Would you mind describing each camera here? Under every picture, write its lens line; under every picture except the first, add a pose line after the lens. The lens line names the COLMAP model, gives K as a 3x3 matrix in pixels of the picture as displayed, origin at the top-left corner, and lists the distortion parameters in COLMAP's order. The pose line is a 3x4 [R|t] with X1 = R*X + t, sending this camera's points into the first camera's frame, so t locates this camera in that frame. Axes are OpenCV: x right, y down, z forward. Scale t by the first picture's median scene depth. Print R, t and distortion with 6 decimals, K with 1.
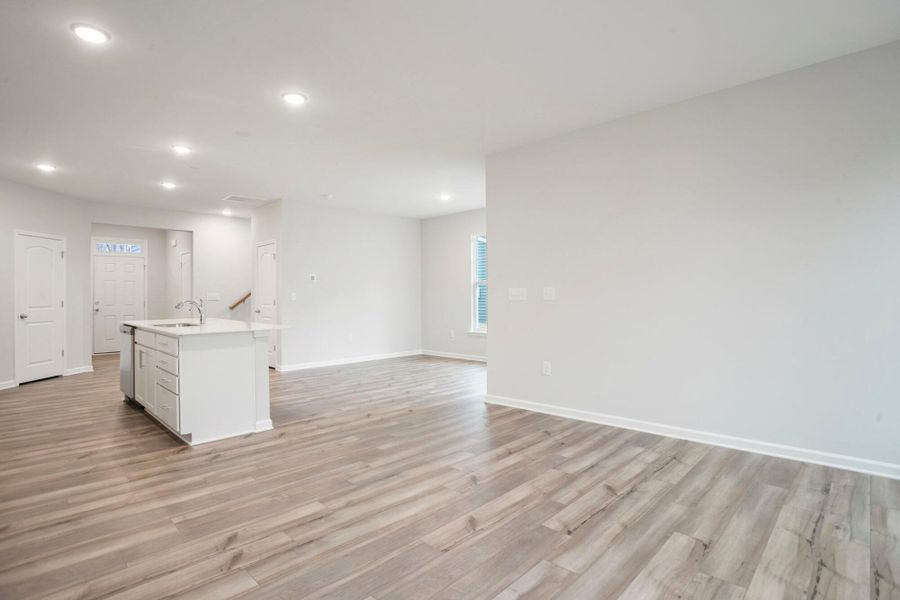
lens RADIAL K [[435.3, 0, 443.3], [0, 435.3, 300.5], [0, 0, 1]] dist [-0.004060, 0.000440]
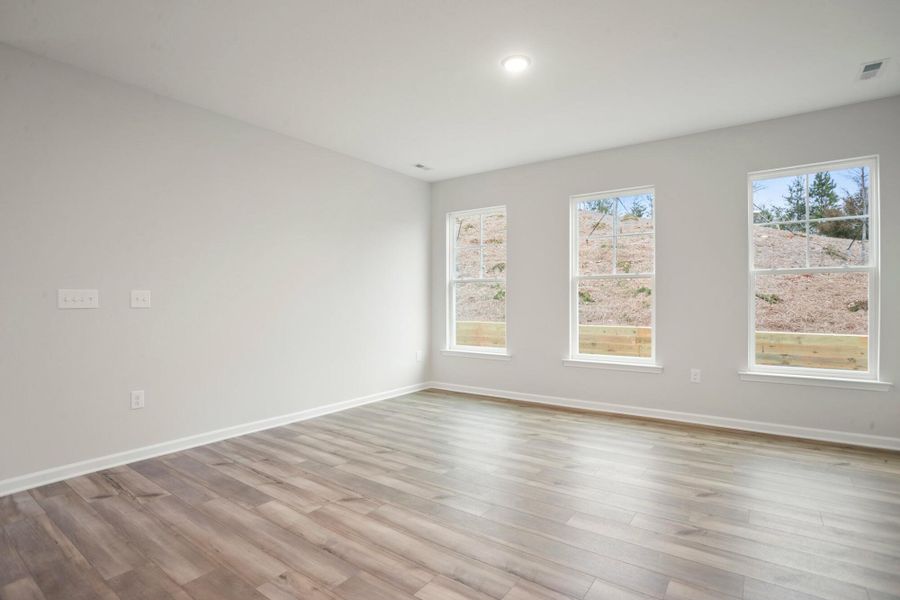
lens RADIAL K [[435.3, 0, 440.5], [0, 435.3, 300.7], [0, 0, 1]] dist [-0.004060, 0.000440]
pose [[-0.139519, 0.029916, 0.989767, -0.843150], [-0.004815, 0.999511, -0.030889, 0.017513], [-0.990208, -0.009076, -0.139307, 0.904846]]
